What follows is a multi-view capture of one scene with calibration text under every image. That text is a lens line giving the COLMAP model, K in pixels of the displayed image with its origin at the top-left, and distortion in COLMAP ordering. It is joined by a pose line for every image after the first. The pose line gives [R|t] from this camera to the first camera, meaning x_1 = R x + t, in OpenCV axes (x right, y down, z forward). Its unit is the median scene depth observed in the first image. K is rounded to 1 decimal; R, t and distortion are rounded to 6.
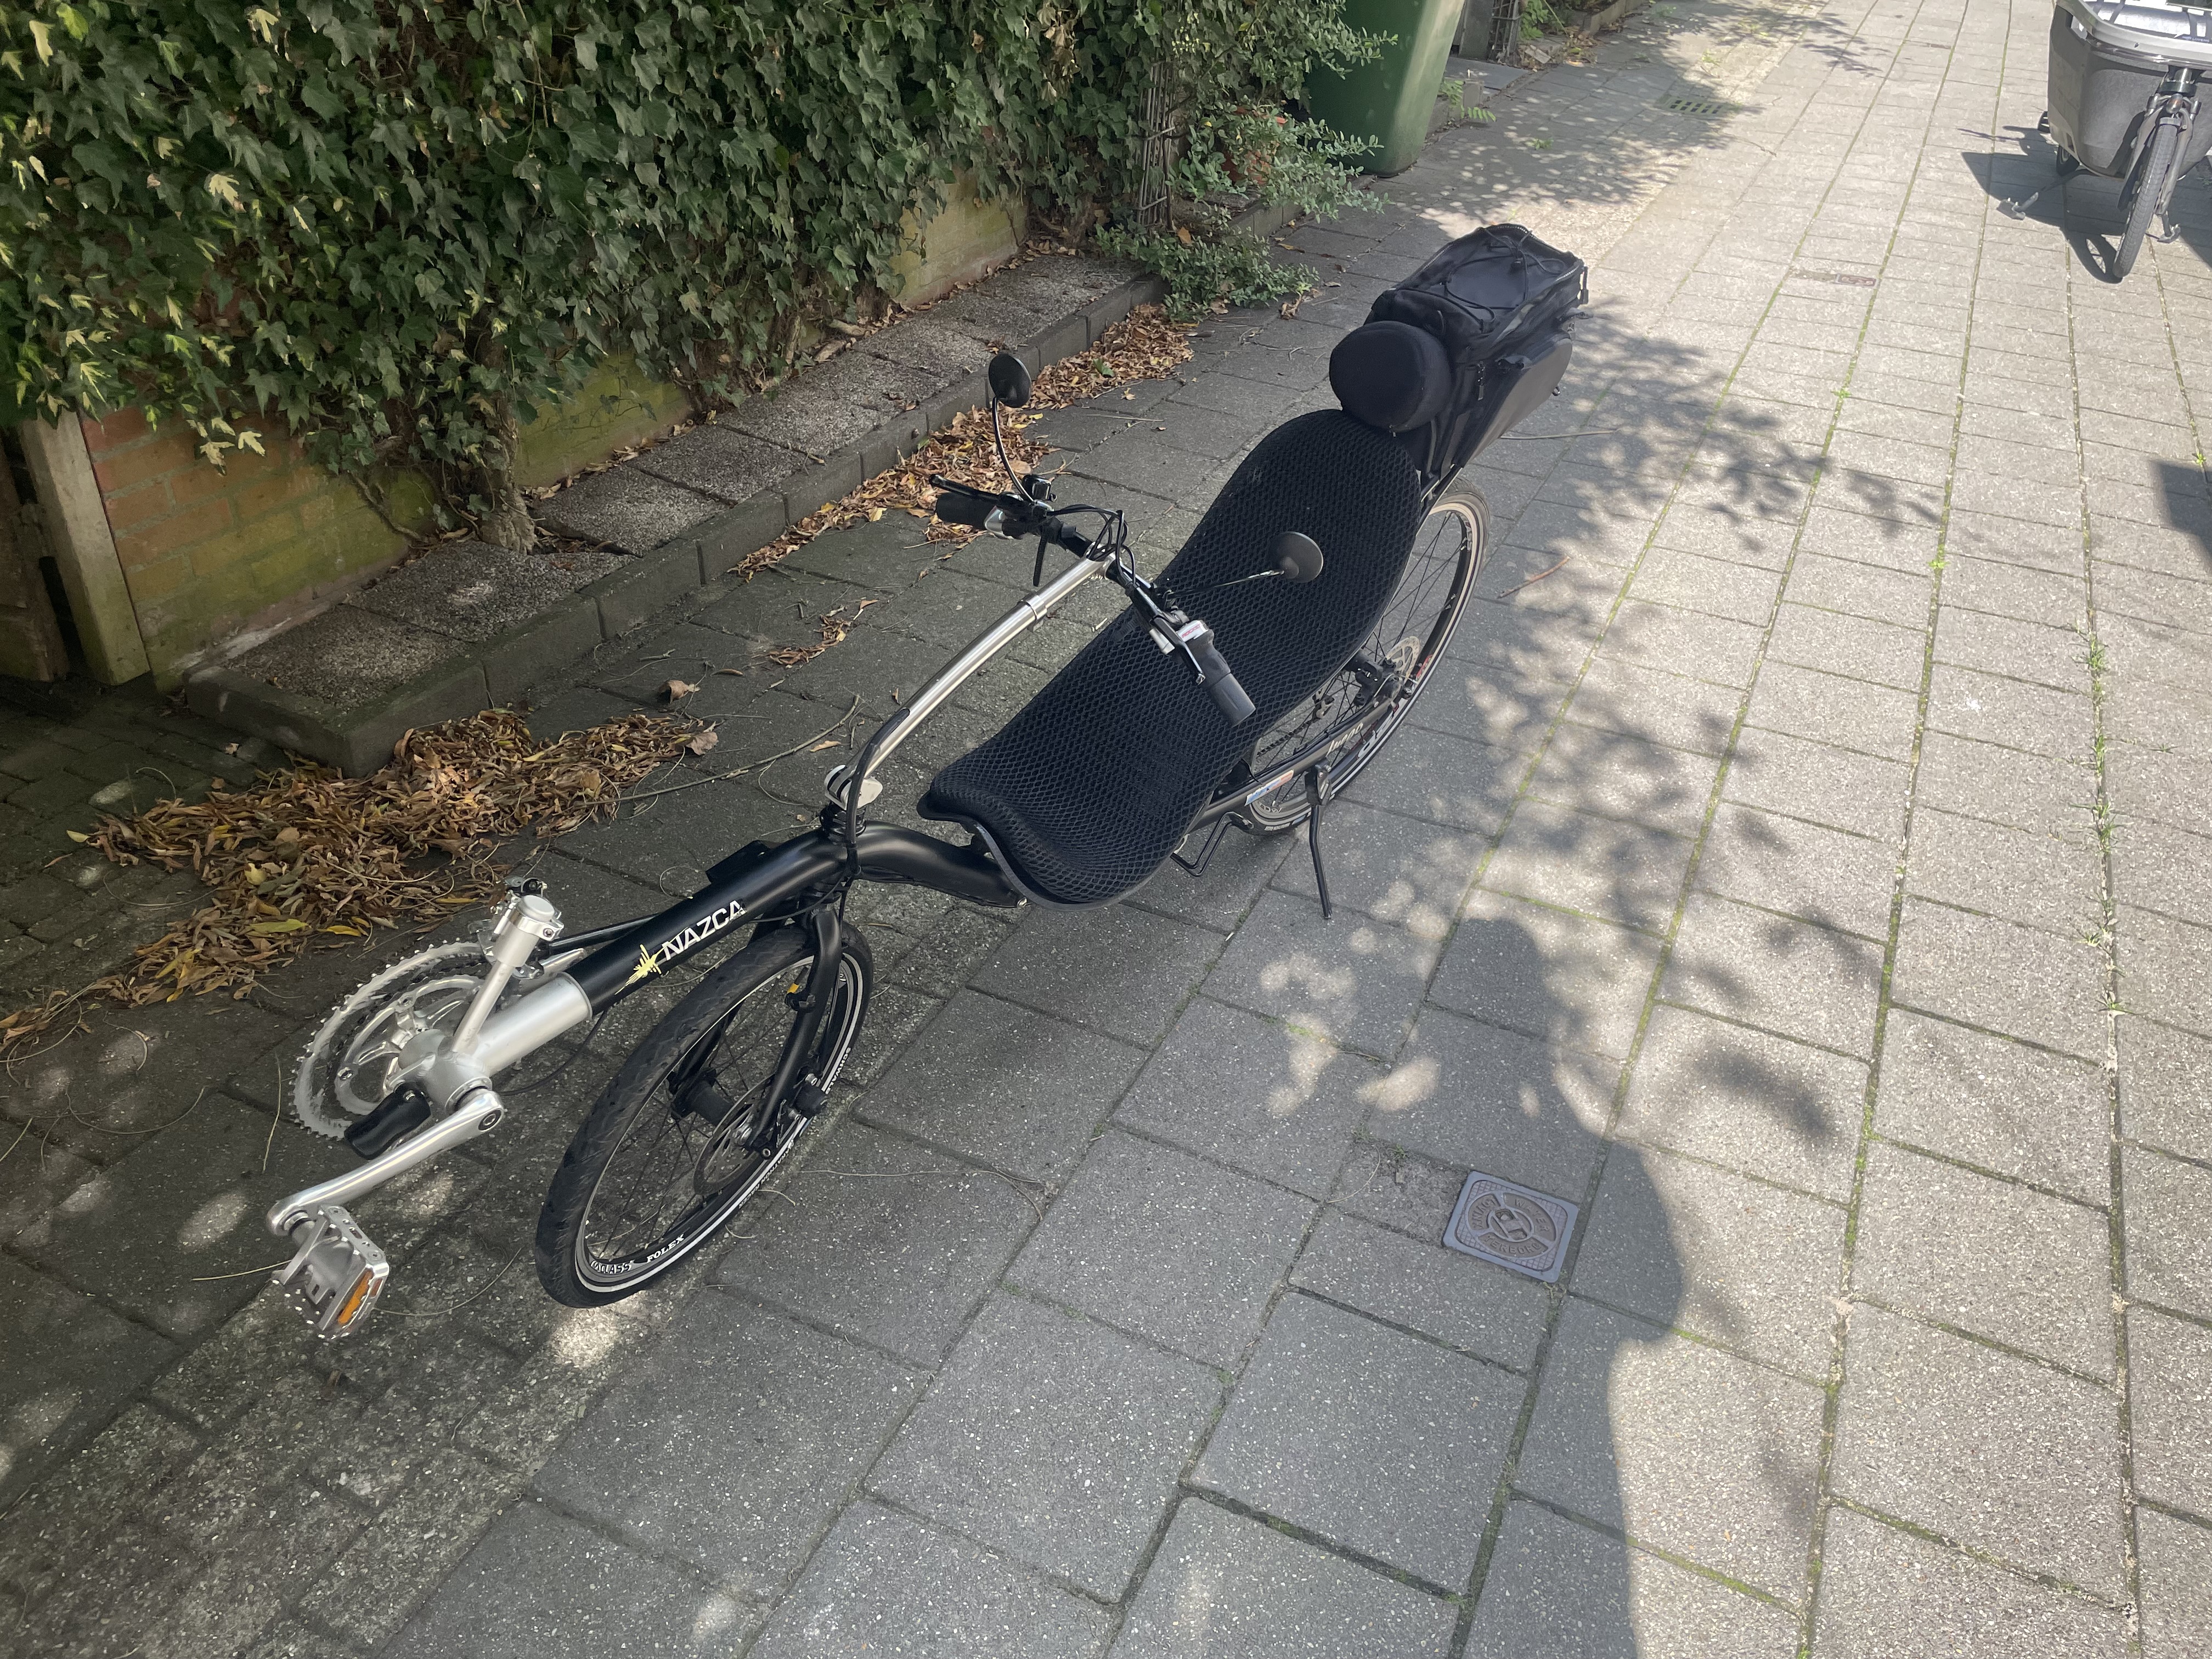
lens RADIAL K [[1666.7, 0, 1133.2], [0, 1666.7, 824.4], [0, 0, 1]] dist [0.087407, -0.114136]
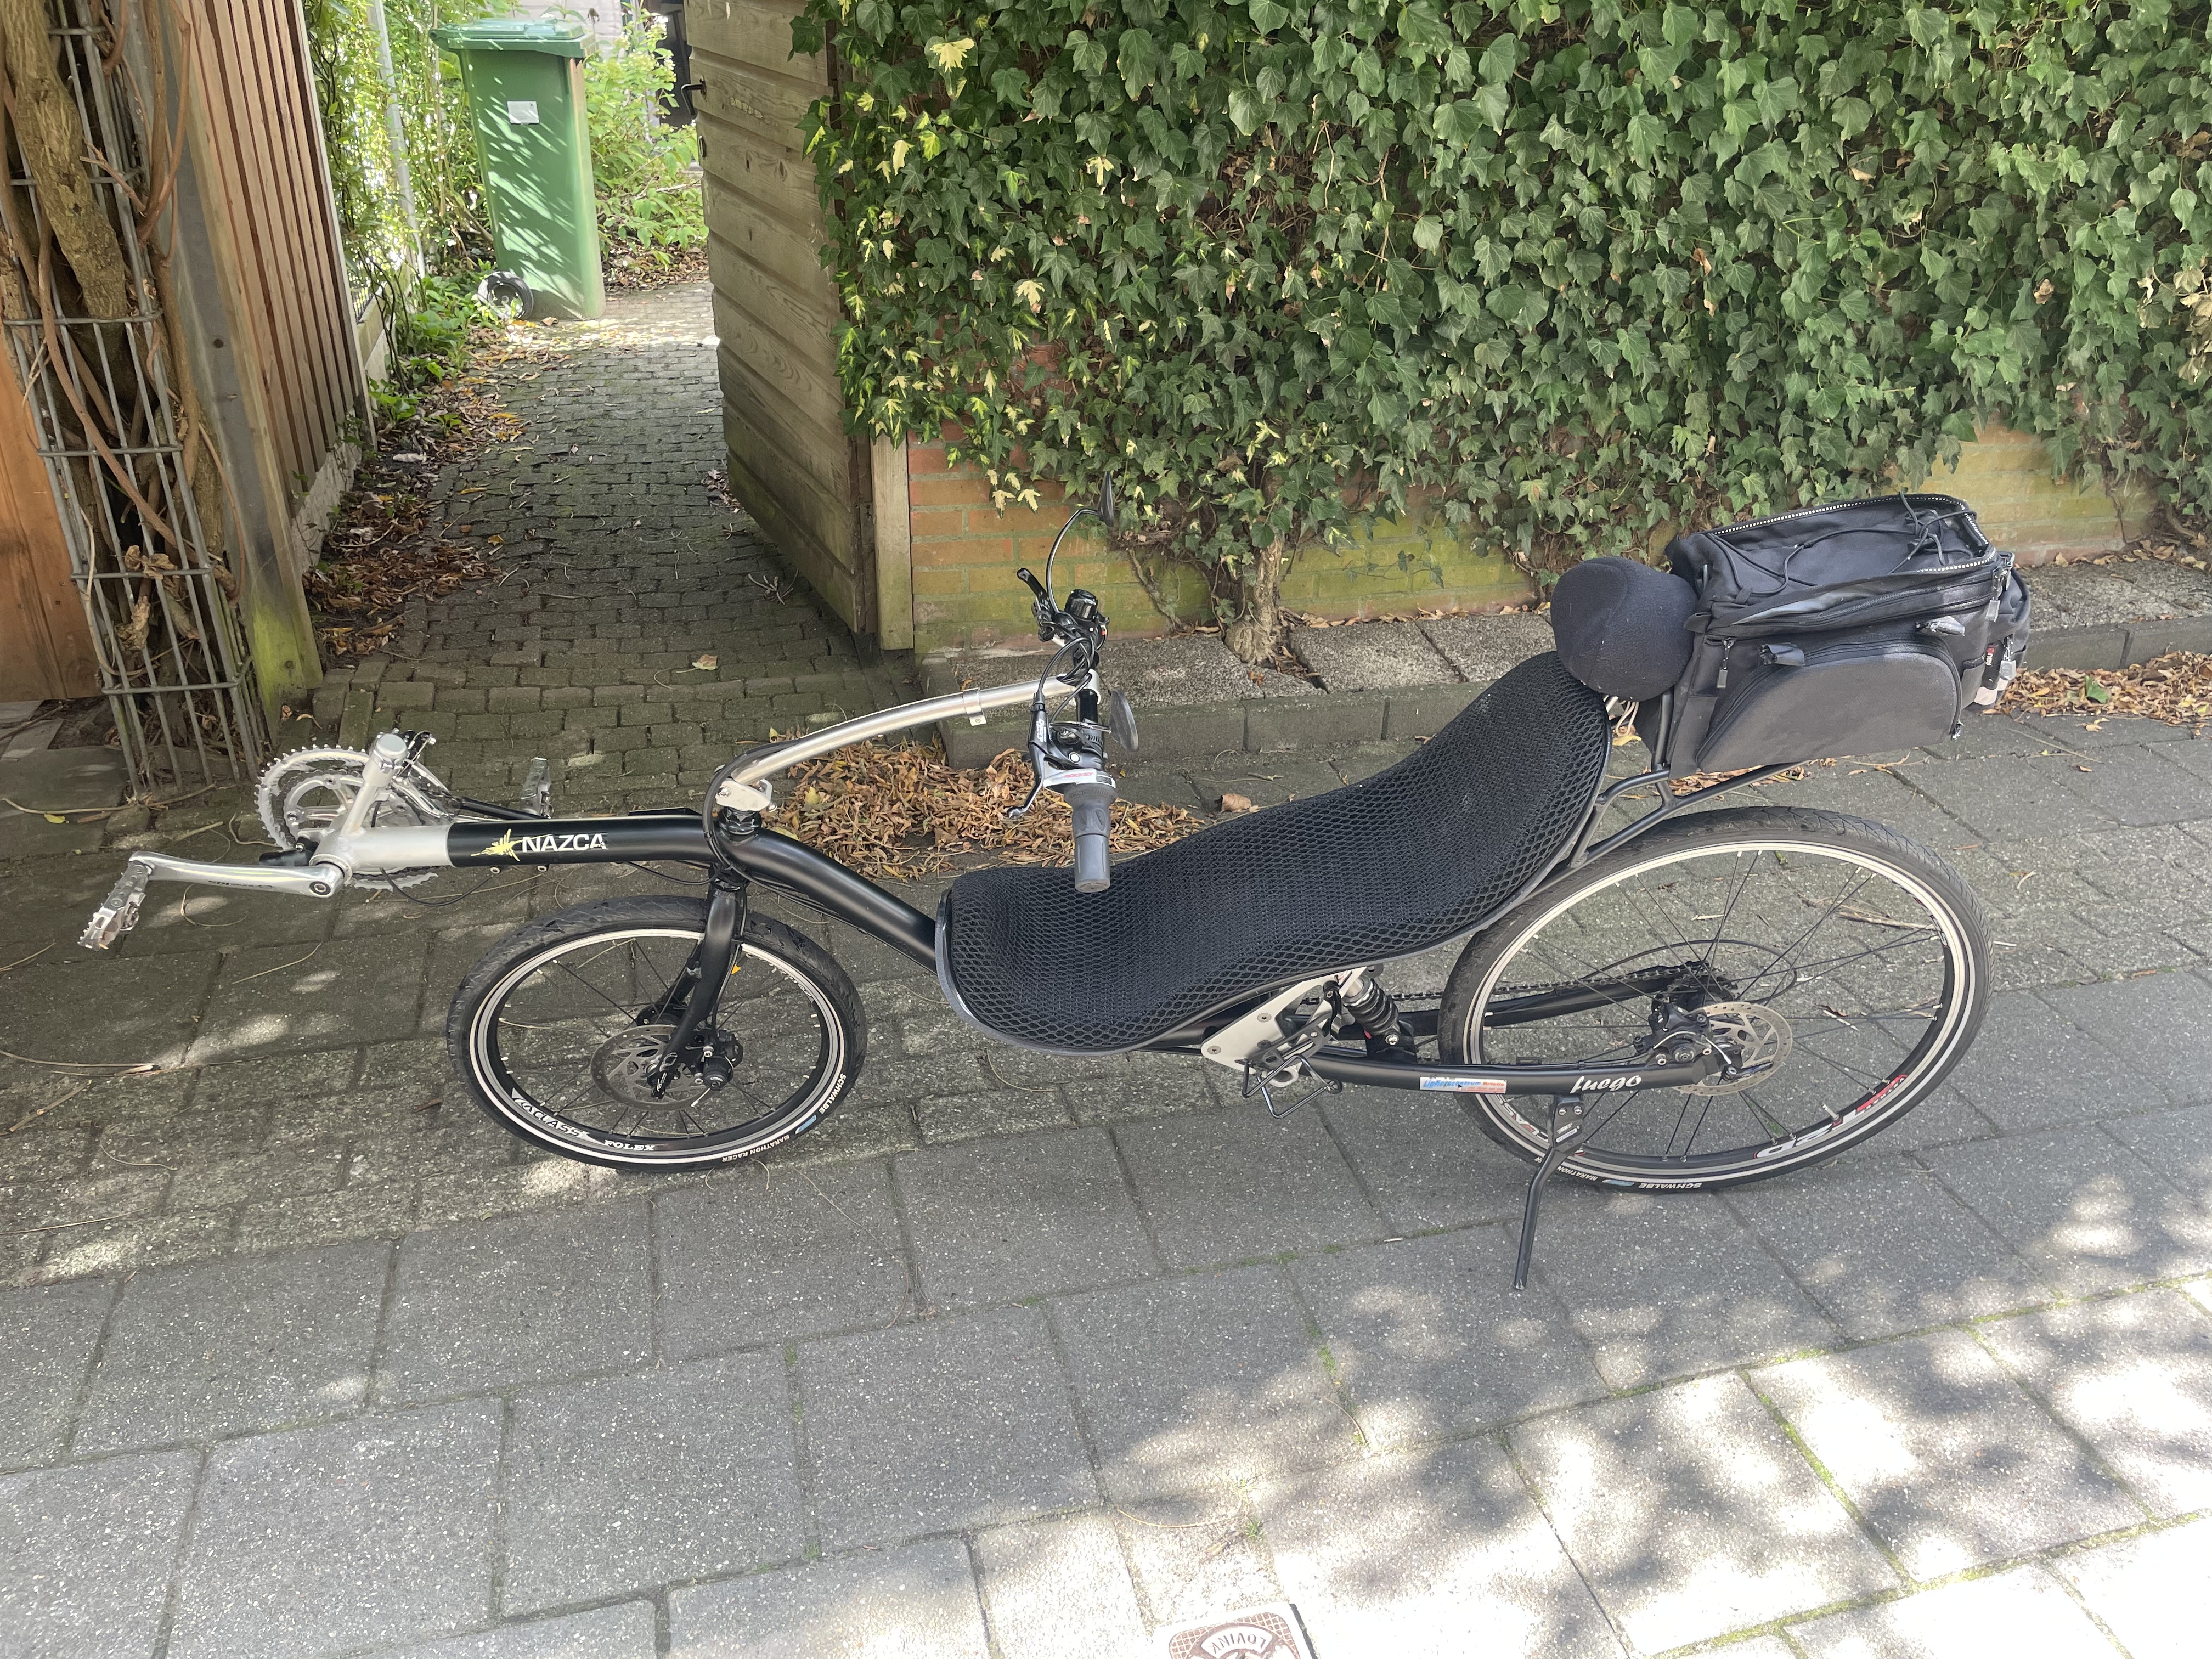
lens RADIAL K [[1673.4, 0, 1134.0], [0, 1673.4, 829.2], [0, 0, 1]] dist [0.090564, -0.122788]
pose [[0.636073, 0.330125, -0.697445, 0.464244], [-0.419887, 0.906405, 0.046095, -0.096790], [0.647384, 0.263528, 0.715155, 0.241175]]
